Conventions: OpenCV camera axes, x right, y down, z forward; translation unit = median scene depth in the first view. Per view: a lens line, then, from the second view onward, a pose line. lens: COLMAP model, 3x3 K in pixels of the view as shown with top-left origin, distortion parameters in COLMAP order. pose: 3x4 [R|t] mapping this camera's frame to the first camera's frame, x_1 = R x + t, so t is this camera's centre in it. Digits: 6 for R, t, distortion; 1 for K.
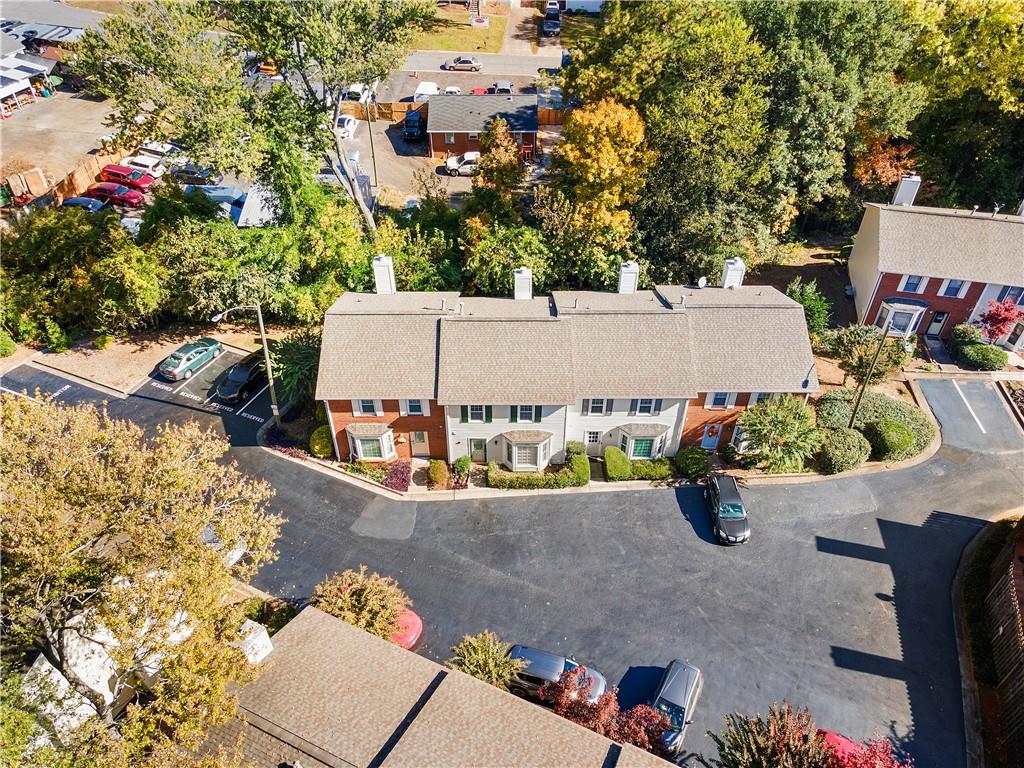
lens RADIAL K [[743.7, 0, 512.0], [0, 743.7, 384.0], [0, 0, 1]] dist [-0.000690, 0.078366]
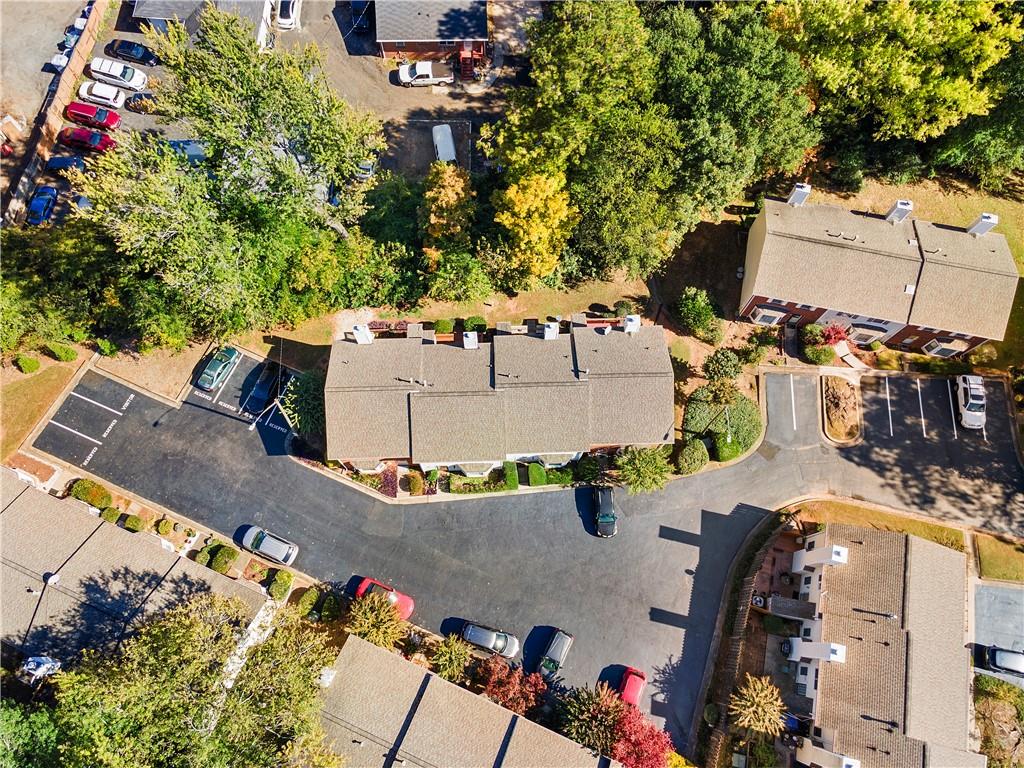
lens RADIAL K [[743.7, 0, 512.0], [0, 743.7, 384.0], [0, 0, 1]] dist [-0.000690, 0.078366]
pose [[0.999497, -0.021906, 0.022923, 0.063001], [0.007745, 0.869745, 0.493440, -0.792433], [-0.030746, -0.493014, 0.869478, -0.196664]]
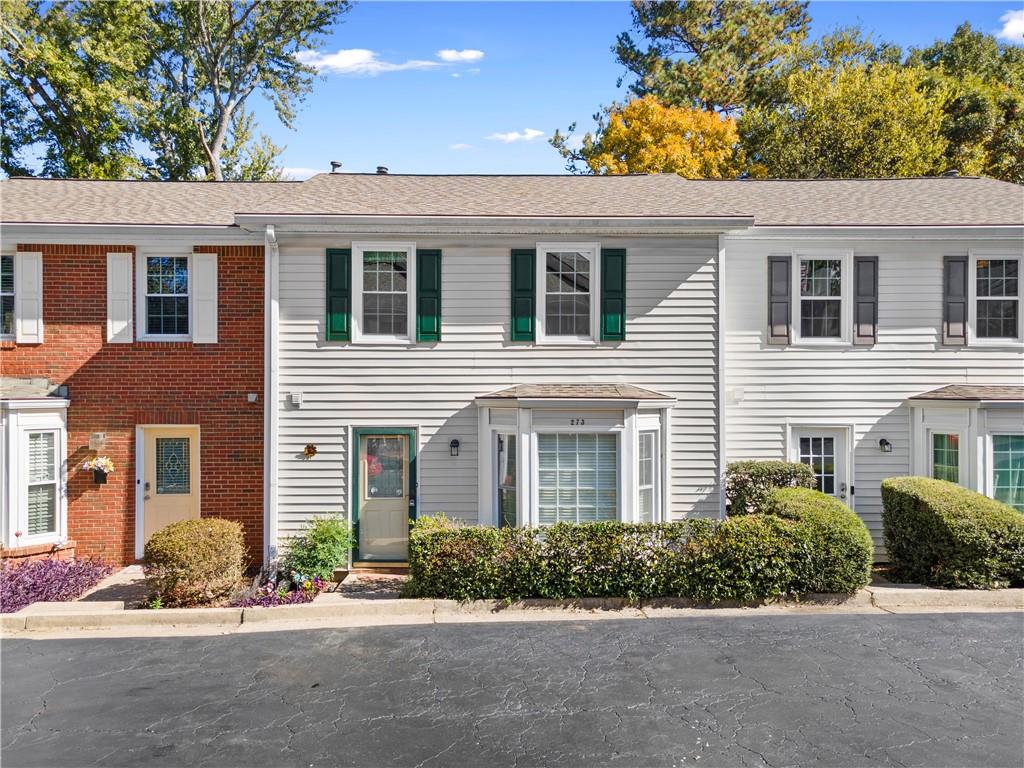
lens RADIAL K [[743.7, 0, 512.0], [0, 743.7, 384.0], [0, 0, 1]] dist [-0.000690, 0.078366]
pose [[0.999992, -0.003526, 0.002102, -0.002095], [0.004040, 0.754082, -0.656768, 0.235809], [0.000731, 0.656771, 0.754090, 0.804917]]
